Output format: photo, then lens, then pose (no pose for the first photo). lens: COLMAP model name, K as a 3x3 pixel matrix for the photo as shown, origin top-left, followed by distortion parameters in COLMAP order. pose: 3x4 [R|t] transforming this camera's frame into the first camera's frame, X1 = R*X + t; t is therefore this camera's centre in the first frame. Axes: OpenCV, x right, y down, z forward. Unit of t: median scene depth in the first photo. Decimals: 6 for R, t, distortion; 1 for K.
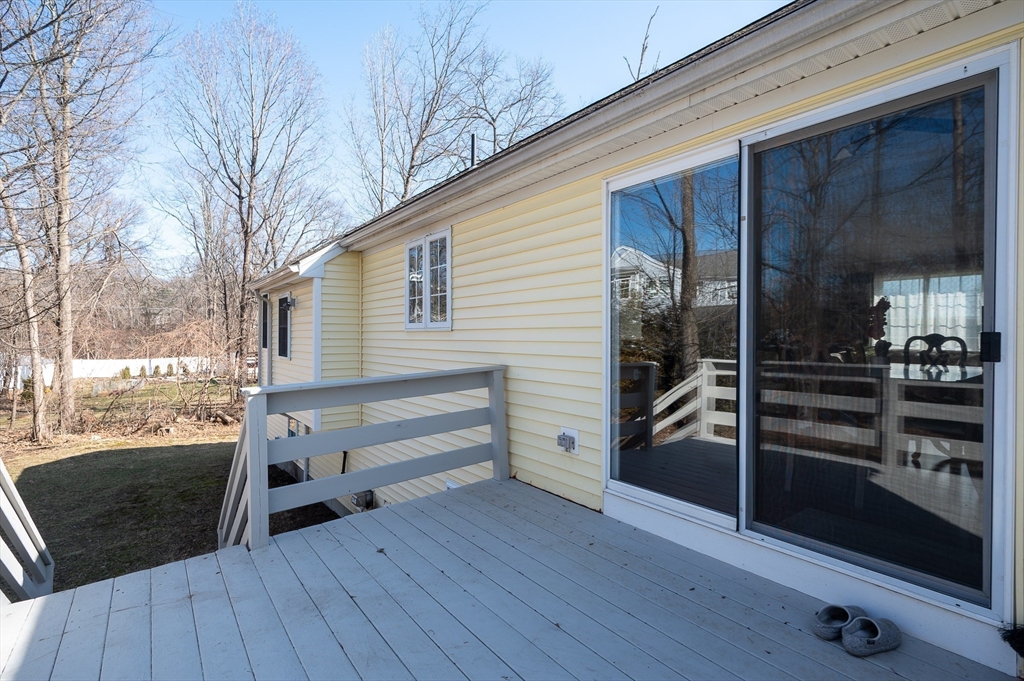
lens RADIAL K [[468.0, 0, 511.6], [0, 468.0, 337.4], [0, 0, 1]] dist [-0.000394, -0.000327]
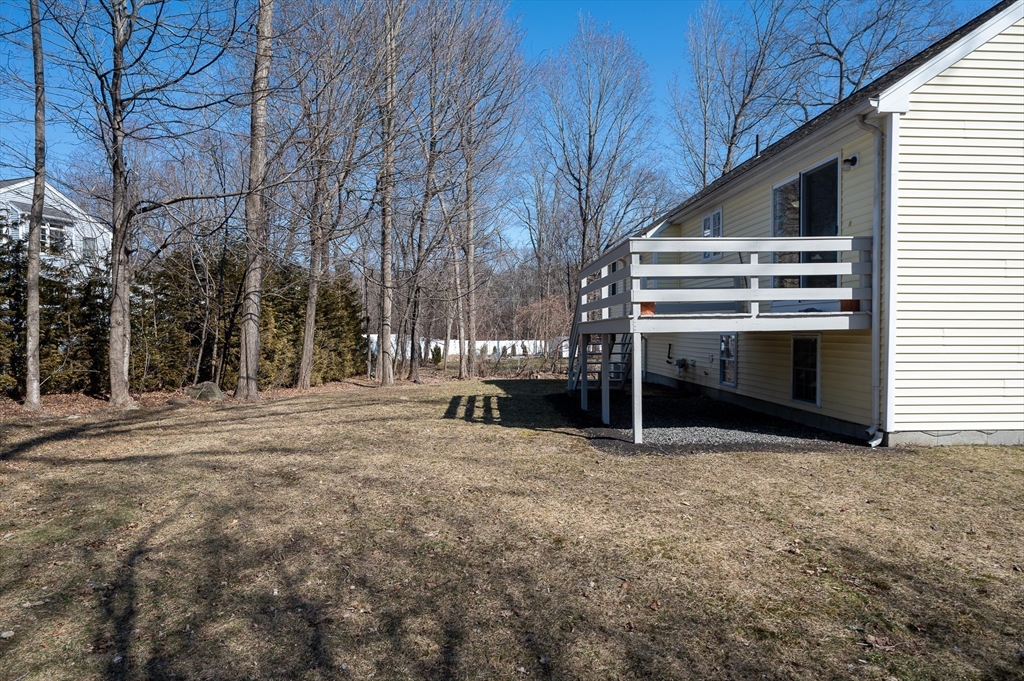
lens RADIAL K [[585.8, 0, 508.4], [0, 585.8, 345.2], [0, 0, 1]] dist [-0.004451, 0.003439]
pose [[0.822244, 0.010740, -0.569034, 0.101527], [0.000021, 0.999821, 0.018901, 0.057265], [0.569135, -0.015553, 0.822097, -0.294423]]
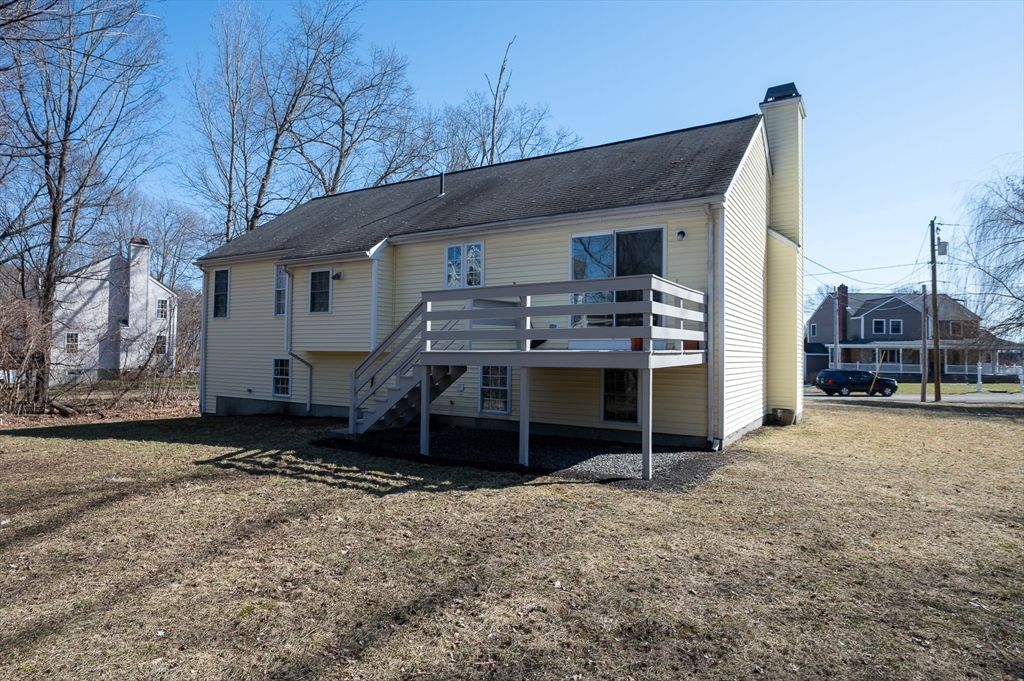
lens RADIAL K [[585.8, 0, 515.1], [0, 585.8, 337.3], [0, 0, 1]] dist [-0.004451, 0.003439]
pose [[0.933123, 0.019210, 0.359043, -0.169280], [-0.008167, 0.999446, -0.032249, 0.051321], [-0.359464, 0.027160, 0.932764, -0.270186]]
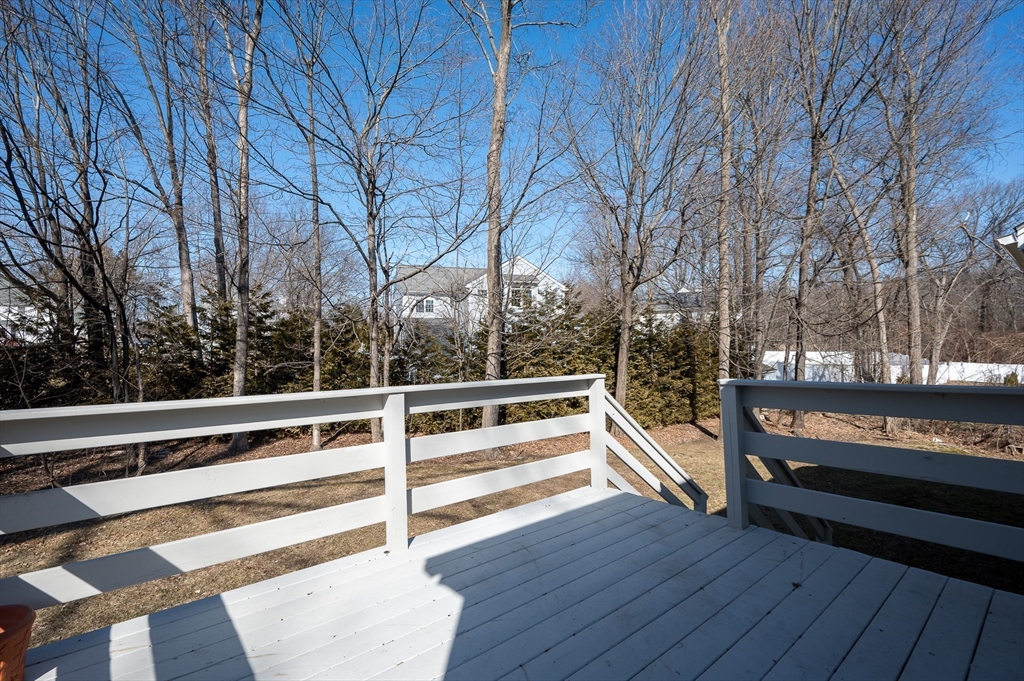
lens RADIAL K [[468.0, 0, 508.2], [0, 468.0, 342.0], [0, 0, 1]] dist [-0.000394, -0.000327]
pose [[0.025222, -0.002430, -0.999679, 0.044869], [0.005754, 0.999981, -0.002286, 0.001789], [0.999665, -0.005695, 0.025236, 0.038552]]
